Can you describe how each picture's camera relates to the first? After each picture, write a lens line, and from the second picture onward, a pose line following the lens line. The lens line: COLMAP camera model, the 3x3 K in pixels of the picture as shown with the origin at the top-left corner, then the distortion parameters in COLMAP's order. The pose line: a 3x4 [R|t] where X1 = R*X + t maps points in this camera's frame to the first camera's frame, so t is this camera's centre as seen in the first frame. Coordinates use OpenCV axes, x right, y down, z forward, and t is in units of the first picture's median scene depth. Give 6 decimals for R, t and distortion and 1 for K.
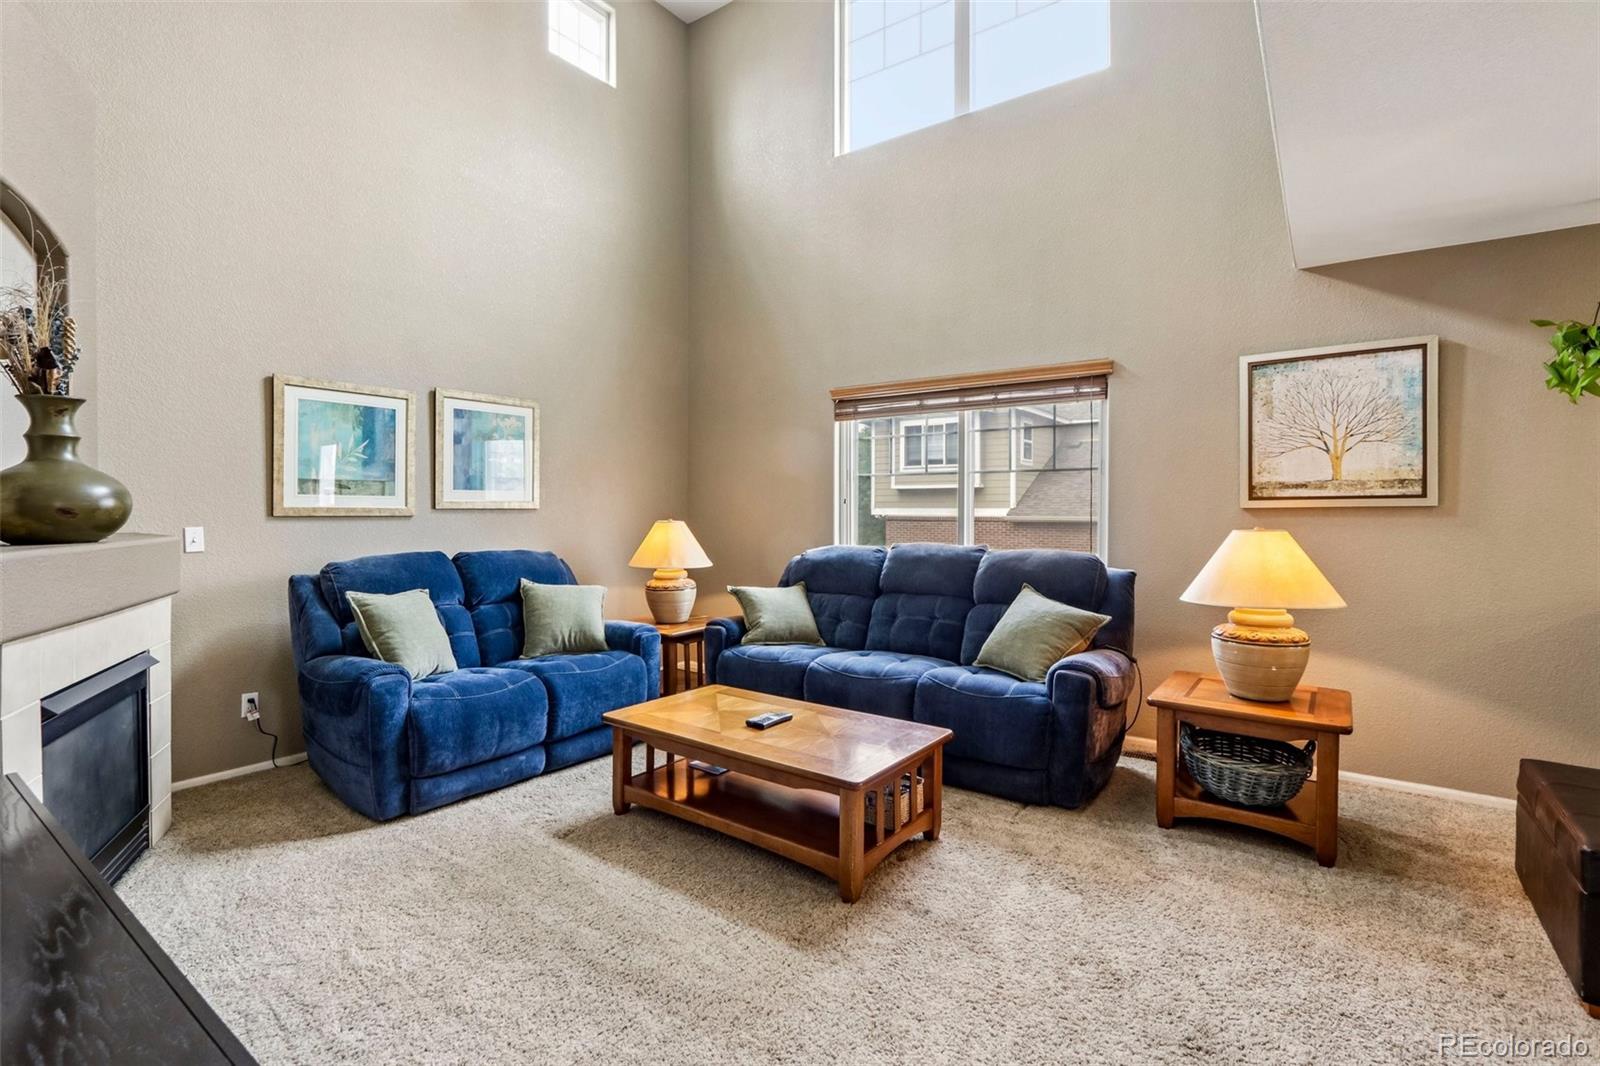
lens RADIAL K [[735.3, 0, 783.7], [0, 735.3, 522.8], [0, 0, 1]] dist [-0.019435, 0.003813]
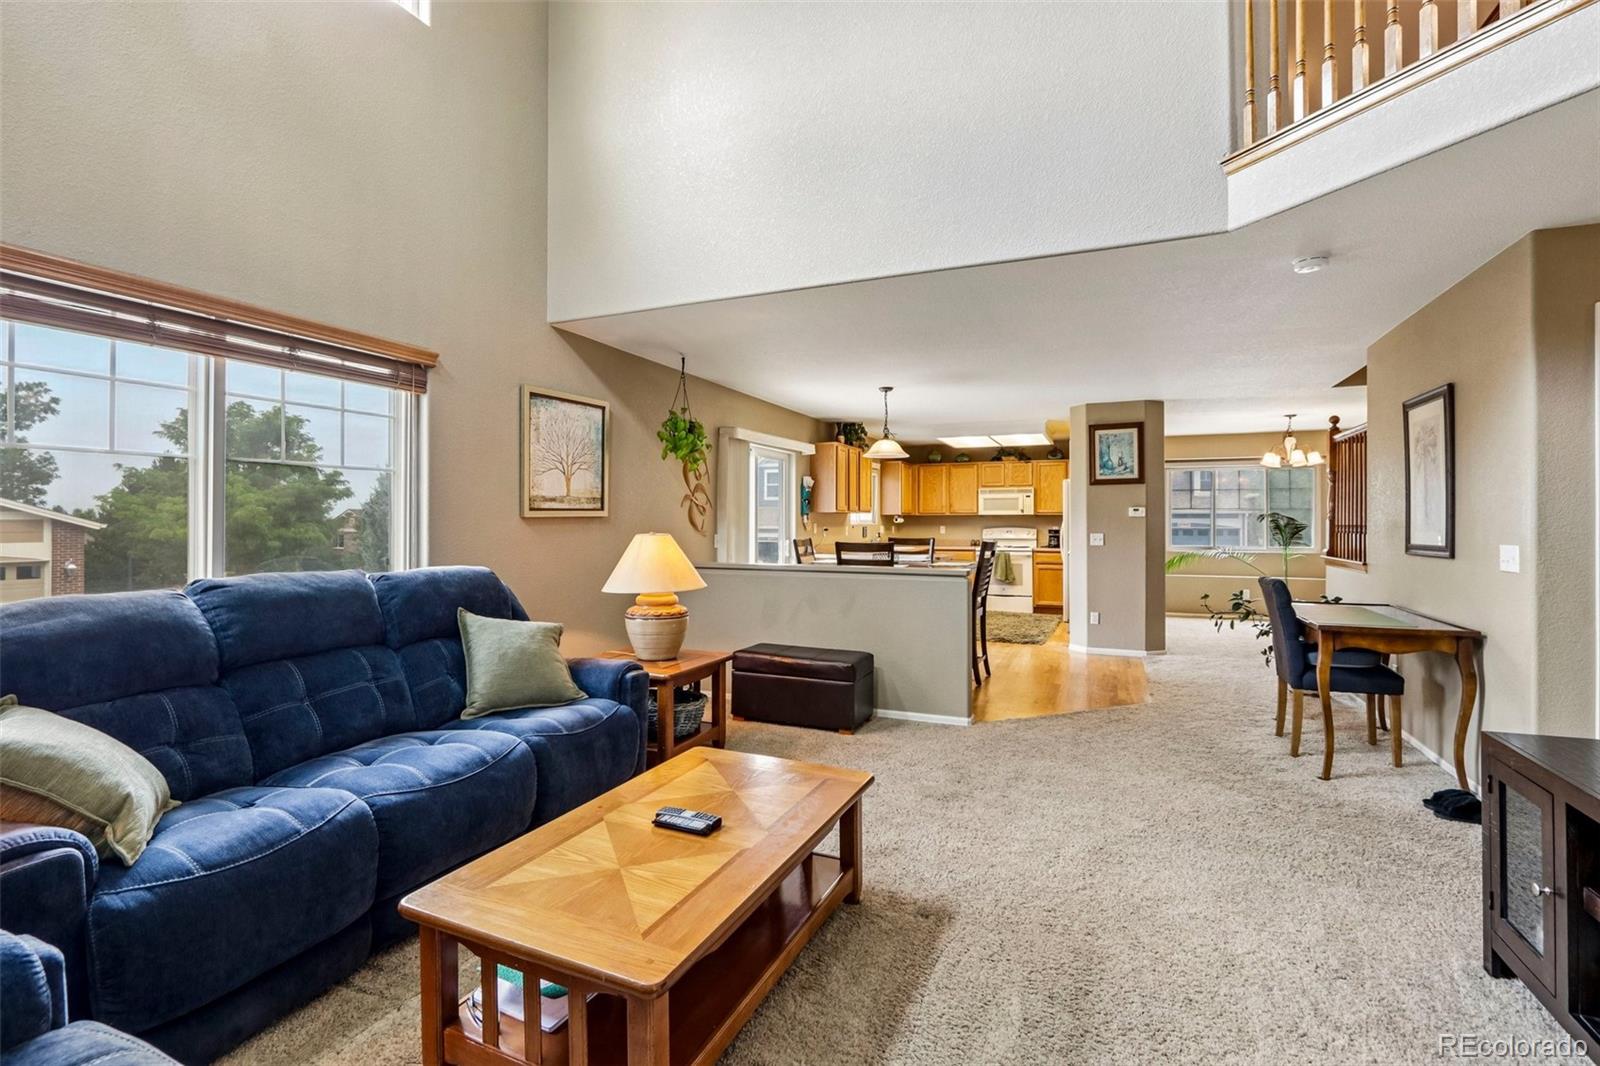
lens RADIAL K [[735.3, 0, 782.6], [0, 735.3, 513.8], [0, 0, 1]] dist [-0.019435, 0.003813]
pose [[-0.212691, 0.007344, 0.977092, -0.595103], [0.016324, 0.999859, -0.003962, -0.014847], [-0.976983, 0.015107, -0.212781, 0.871923]]
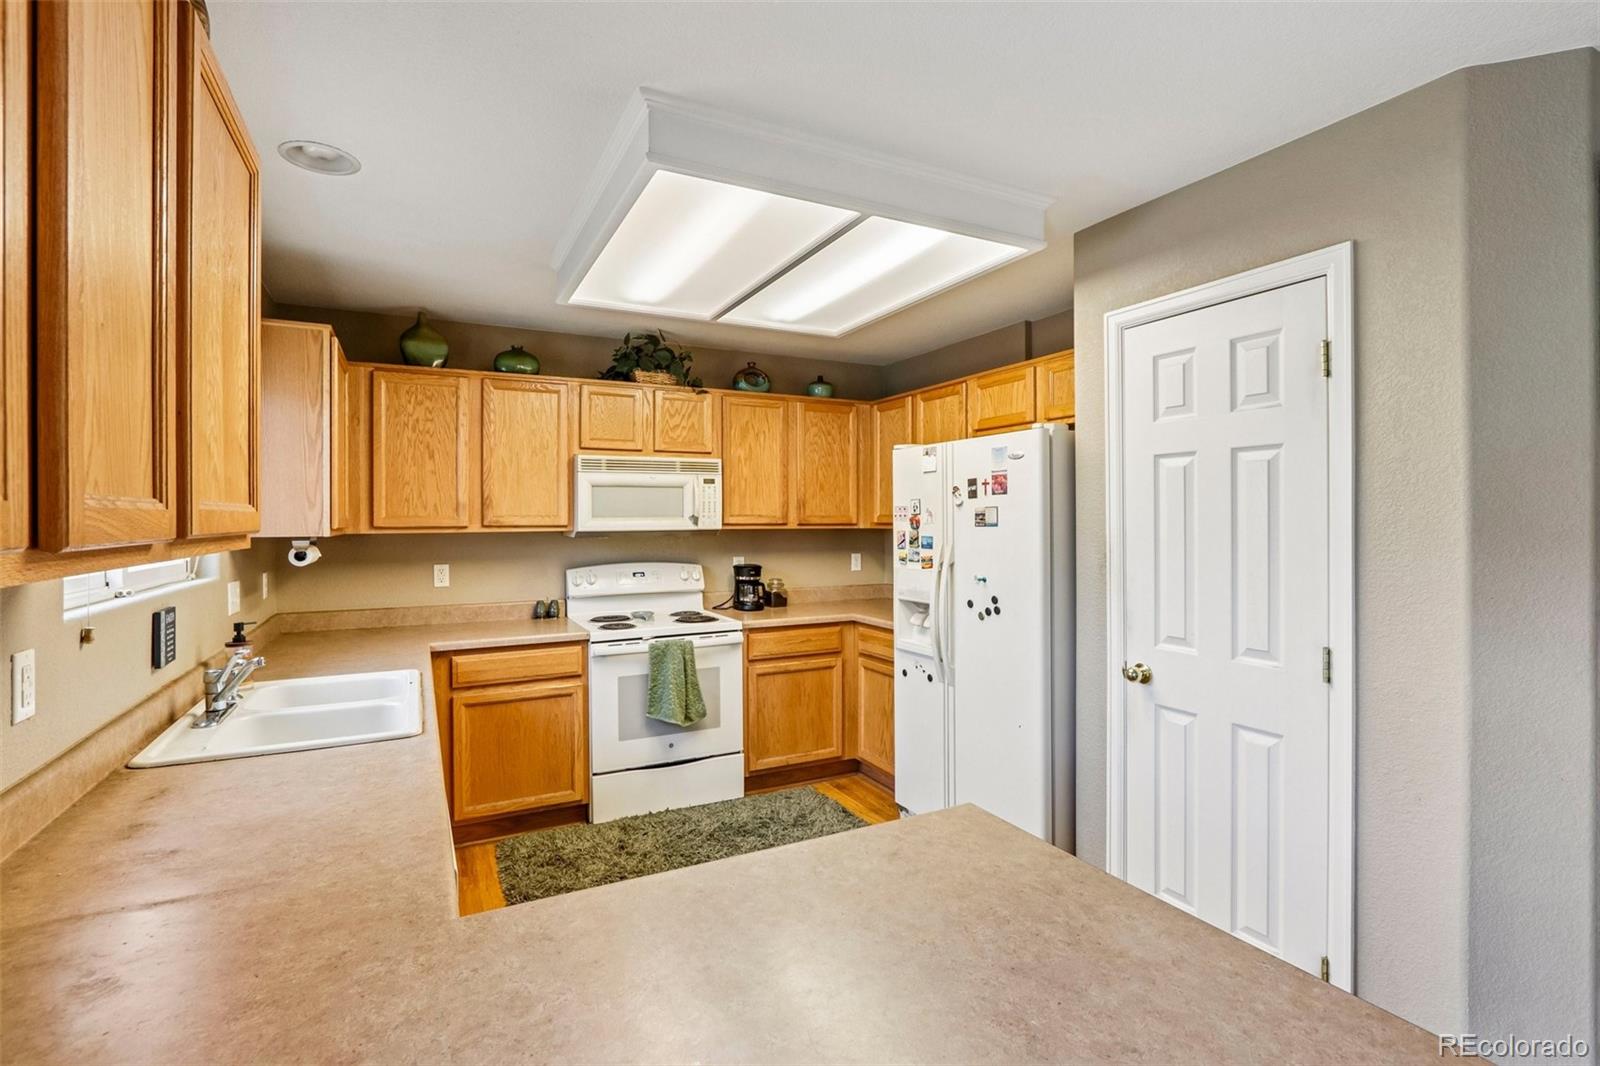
lens RADIAL K [[735.3, 0, 784.0], [0, 735.3, 518.0], [0, 0, 1]] dist [-0.019435, 0.003813]
pose [[-0.891404, 0.002882, 0.453200, 1.438391], [0.011334, 0.999809, 0.015935, -0.040773], [-0.453068, 0.019341, -0.891266, 0.234261]]
